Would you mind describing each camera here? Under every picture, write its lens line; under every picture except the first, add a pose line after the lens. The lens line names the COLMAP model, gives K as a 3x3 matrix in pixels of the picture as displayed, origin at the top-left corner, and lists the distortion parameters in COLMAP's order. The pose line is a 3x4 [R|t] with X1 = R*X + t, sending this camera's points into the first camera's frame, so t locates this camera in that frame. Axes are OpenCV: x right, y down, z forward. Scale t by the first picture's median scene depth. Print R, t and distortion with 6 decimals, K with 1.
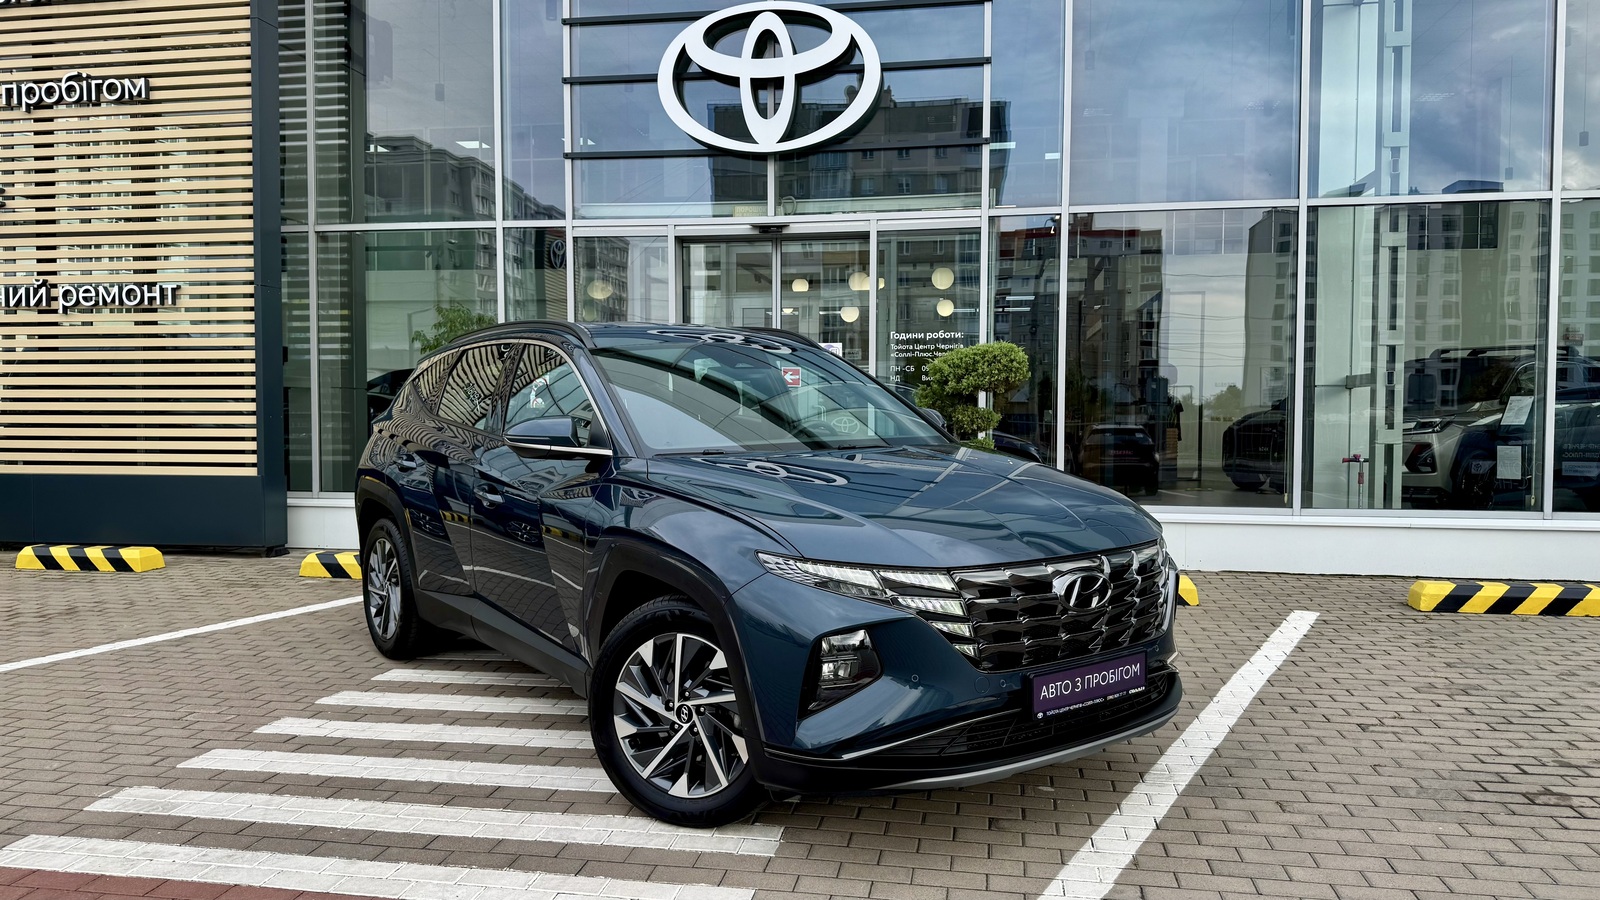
lens RADIAL K [[1139.1, 0, 800.2], [0, 1139.1, 454.4], [0, 0, 1]] dist [0.003377, -0.000846]
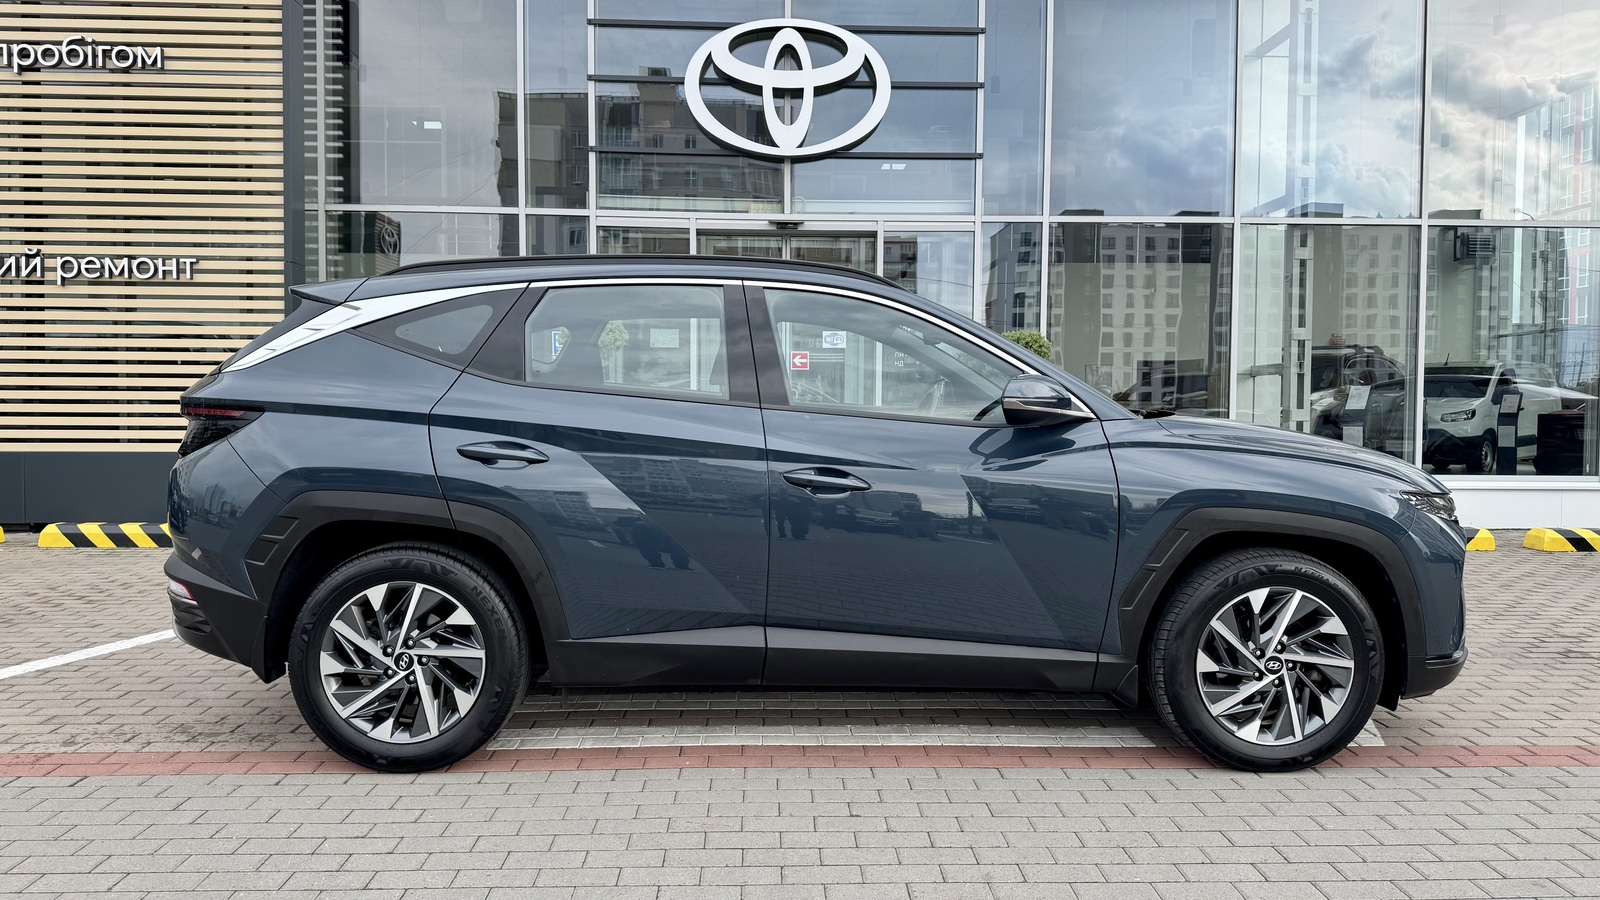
lens RADIAL K [[1137.4, 0, 800.0], [0, 1137.4, 450.0], [0, 0, 1]] dist [0.008002, -0.005779]
pose [[0.978134, -0.003106, 0.207951, -0.246991], [0.003771, 0.999989, -0.002800, 0.022067], [-0.207940, 0.003523, 0.978135, -0.075443]]
